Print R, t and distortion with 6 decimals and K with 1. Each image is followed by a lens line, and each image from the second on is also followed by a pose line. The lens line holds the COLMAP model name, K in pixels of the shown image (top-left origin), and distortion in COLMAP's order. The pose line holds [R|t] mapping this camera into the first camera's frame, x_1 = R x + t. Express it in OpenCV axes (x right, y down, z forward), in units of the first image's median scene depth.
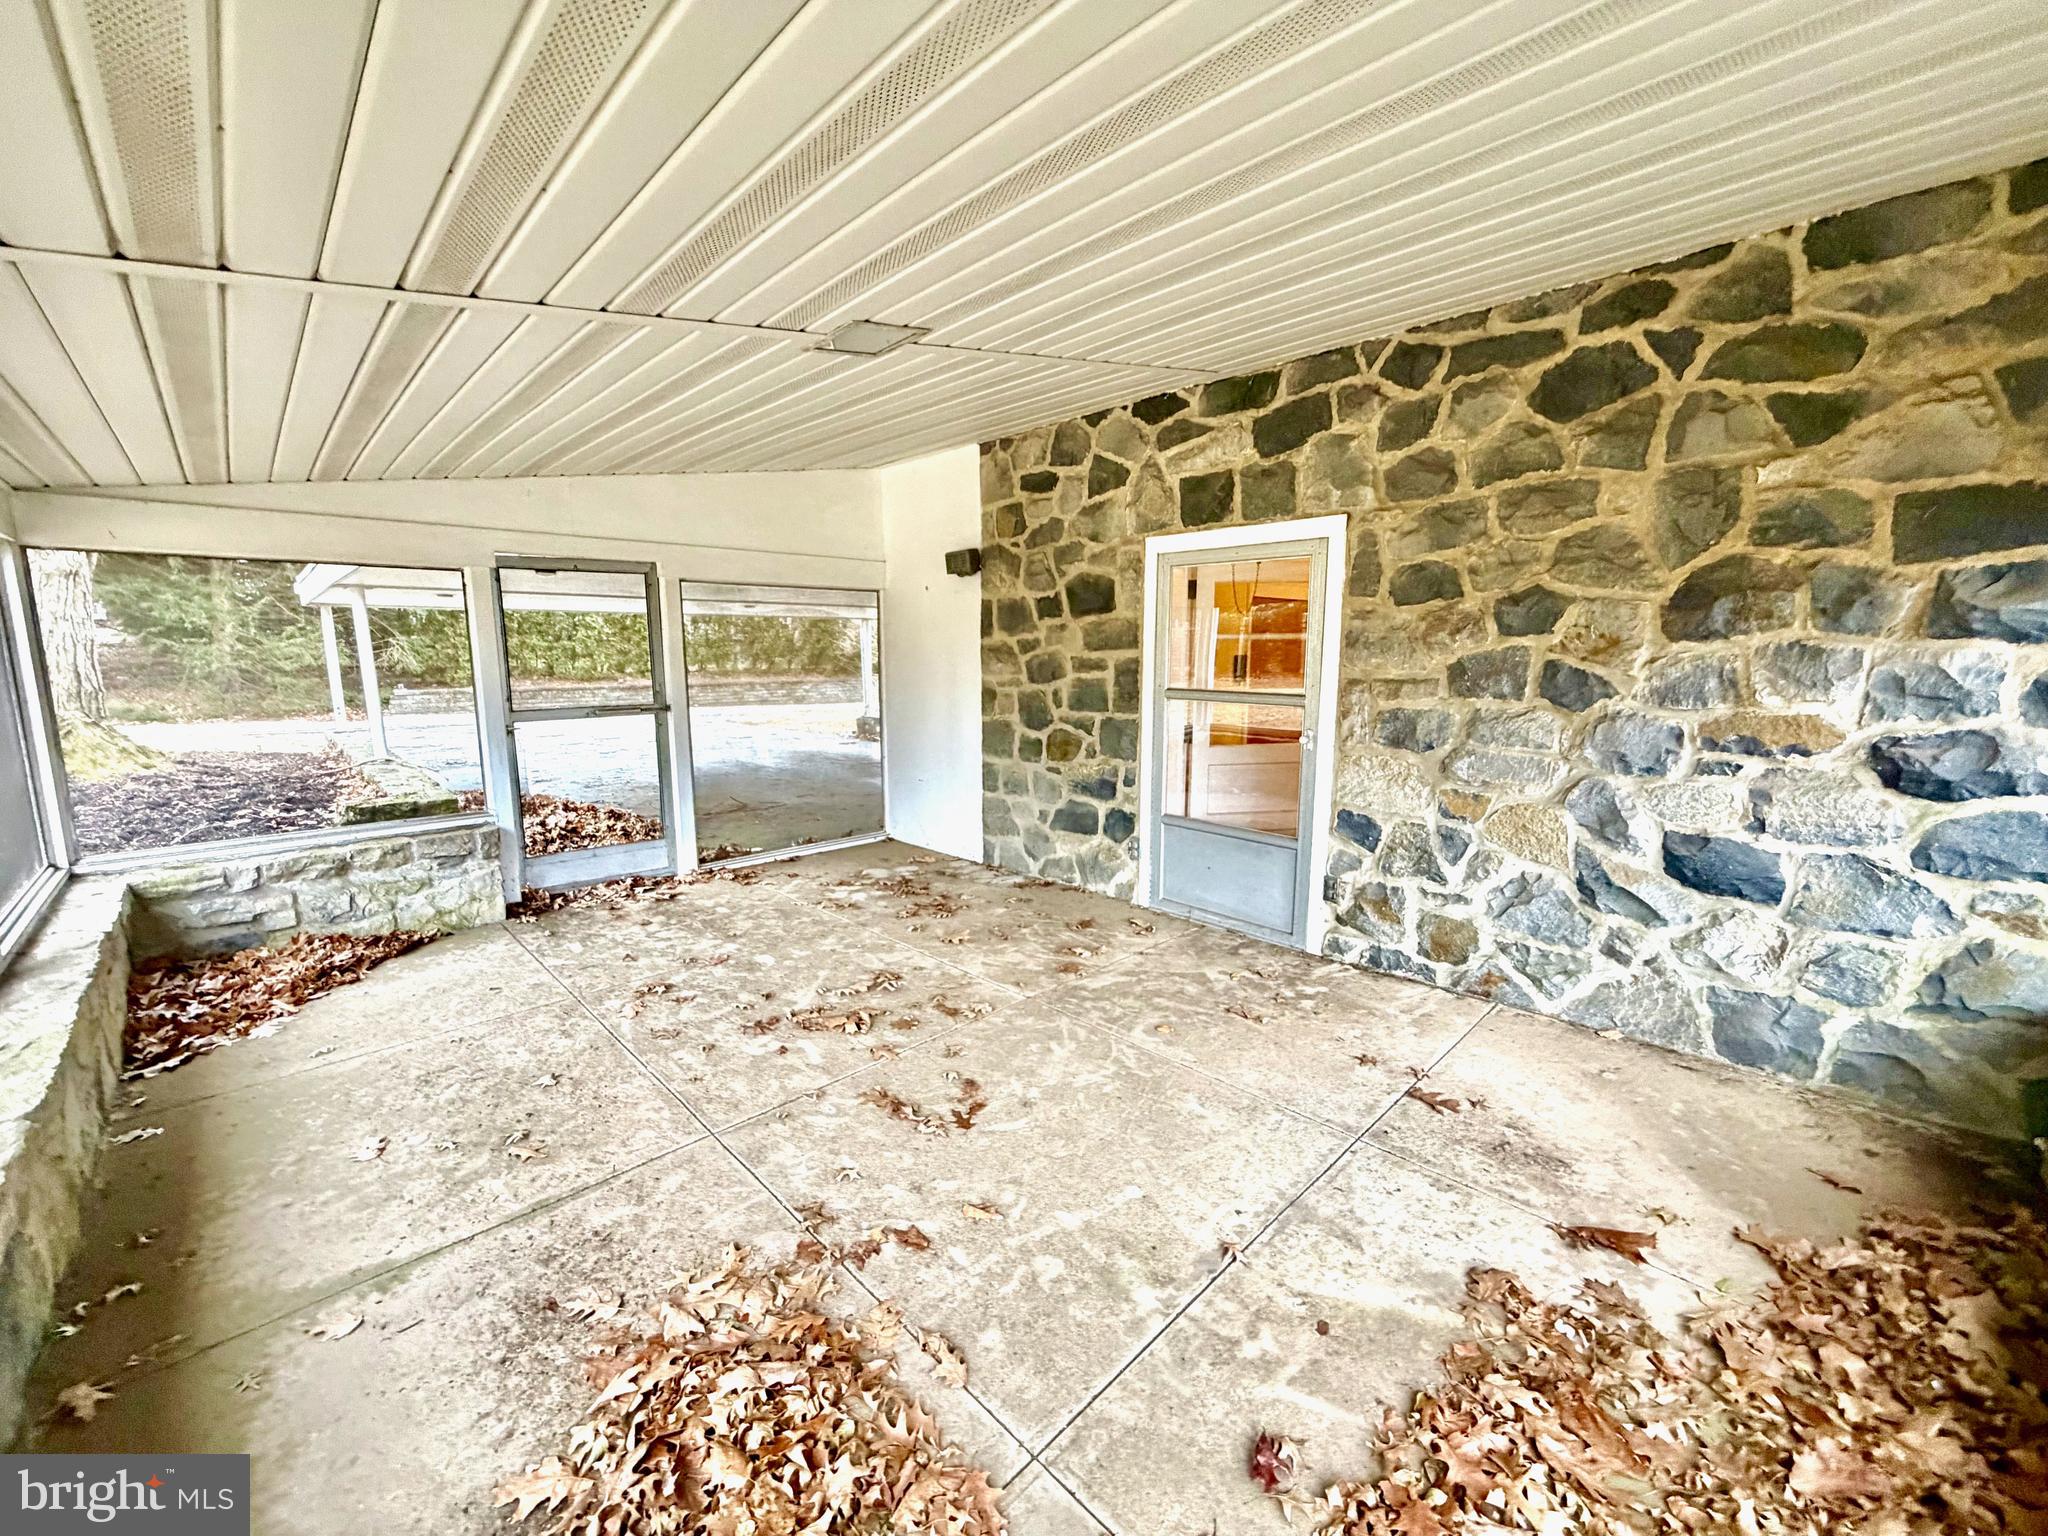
lens RADIAL K [[810.5, 0, 1024.0], [0, 810.5, 768.0], [0, 0, 1]] dist [-0.000765, -0.000183]
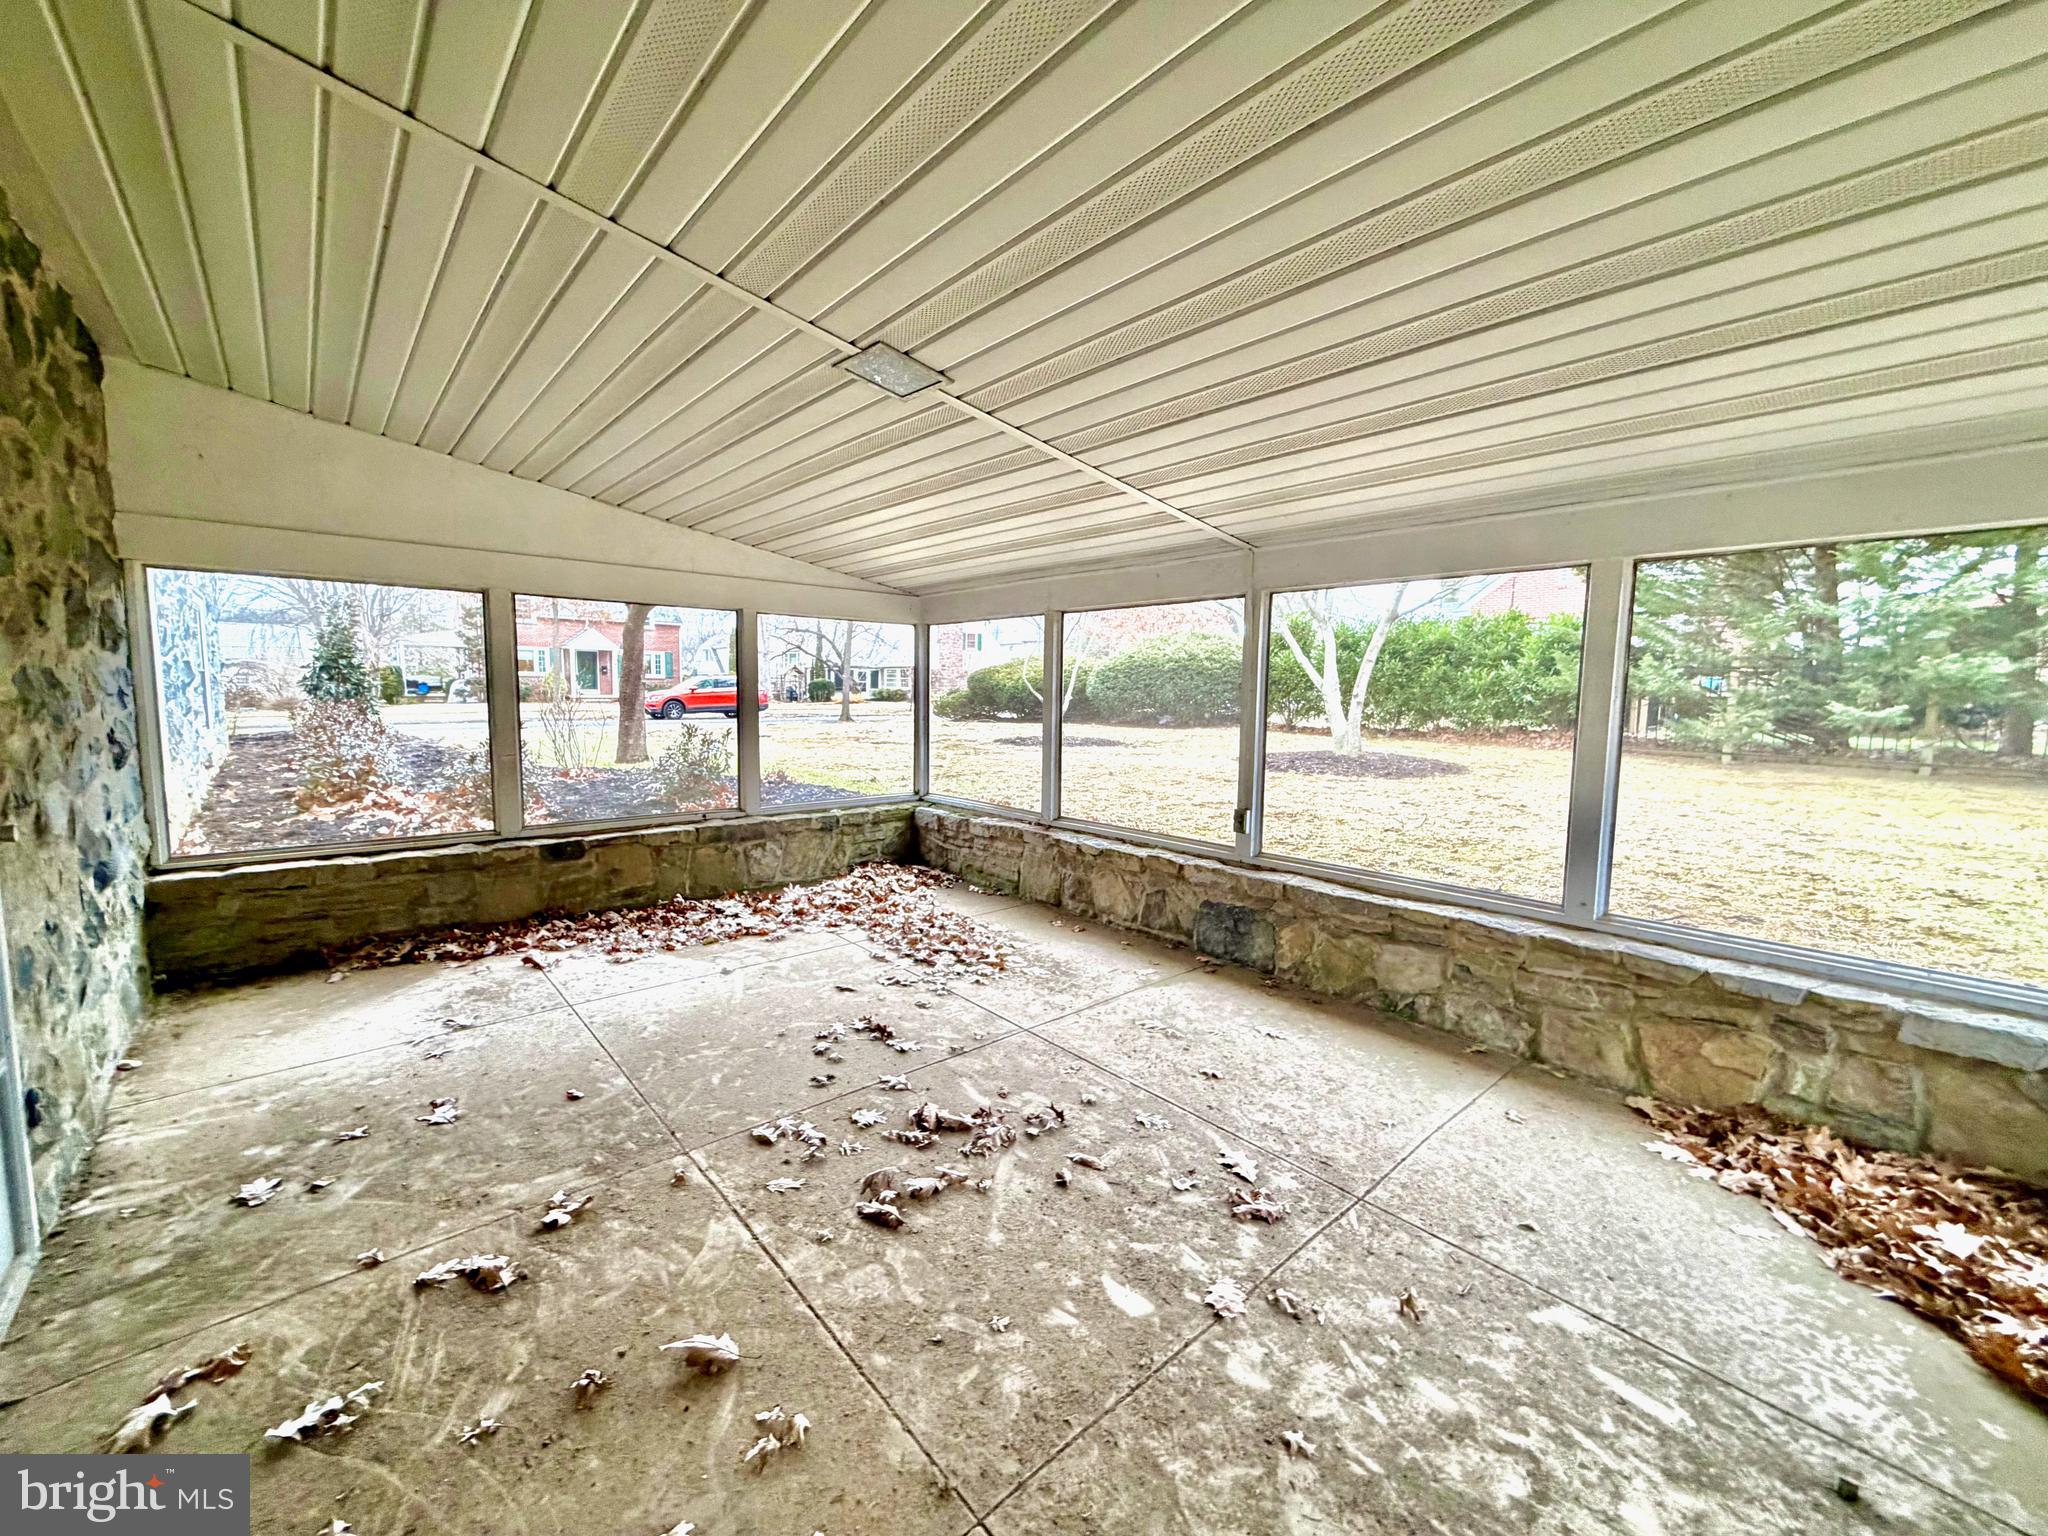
lens RADIAL K [[810.5, 0, 1024.0], [0, 810.5, 768.0], [0, 0, 1]] dist [-0.000765, -0.000183]
pose [[-0.999001, -0.015905, 0.041756, -0.306908], [-0.005158, 0.969307, 0.245799, -0.212252], [-0.044384, 0.245339, -0.968421, 1.567252]]
